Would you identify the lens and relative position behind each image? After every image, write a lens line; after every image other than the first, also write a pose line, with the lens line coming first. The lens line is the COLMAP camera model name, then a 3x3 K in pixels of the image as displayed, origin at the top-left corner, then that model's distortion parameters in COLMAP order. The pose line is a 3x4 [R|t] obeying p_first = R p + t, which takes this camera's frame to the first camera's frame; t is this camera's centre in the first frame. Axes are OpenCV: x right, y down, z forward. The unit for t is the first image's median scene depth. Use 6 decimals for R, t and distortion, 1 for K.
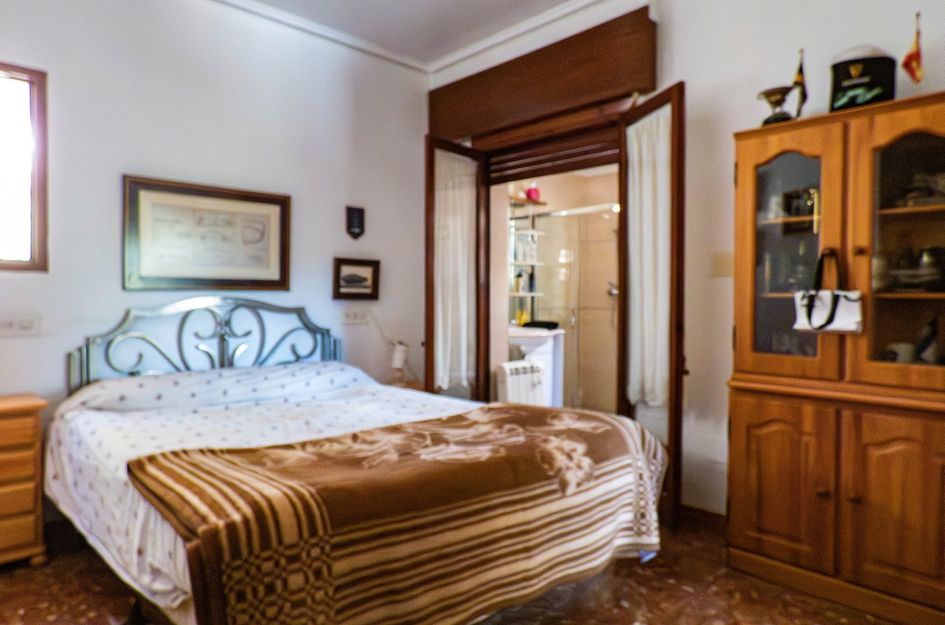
lens RADIAL K [[604.5, 0, 477.9], [0, 604.5, 311.9], [0, 0, 1]] dist [-0.007817, 0.031836]
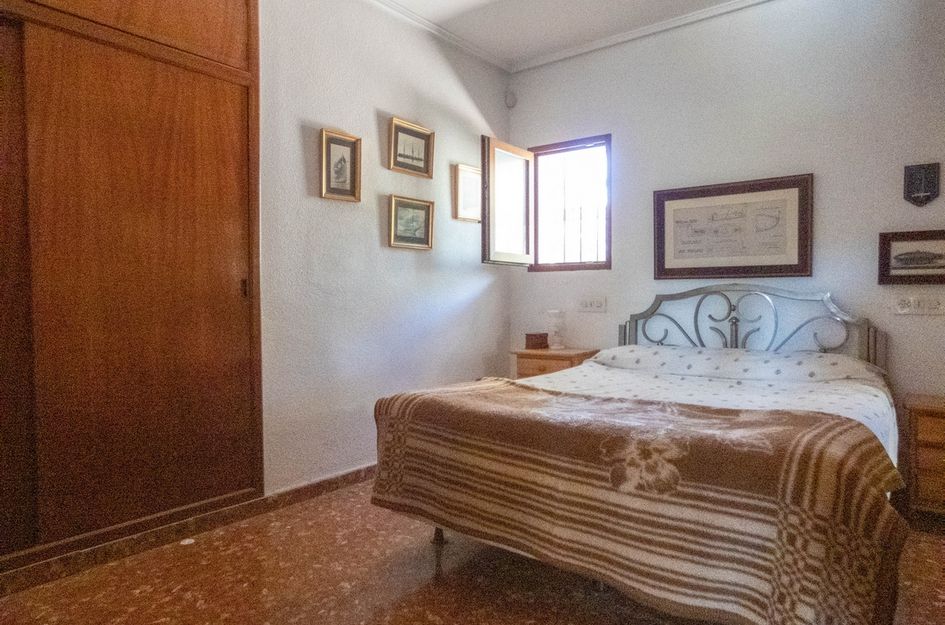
lens RADIAL K [[604.5, 0, 477.9], [0, 604.5, 311.9], [0, 0, 1]] dist [-0.007817, 0.031836]
pose [[0.164915, 0.023387, -0.986030, 0.597296], [-0.015706, 0.999654, 0.021083, 0.011331], [0.986183, 0.012010, 0.165225, 0.377721]]
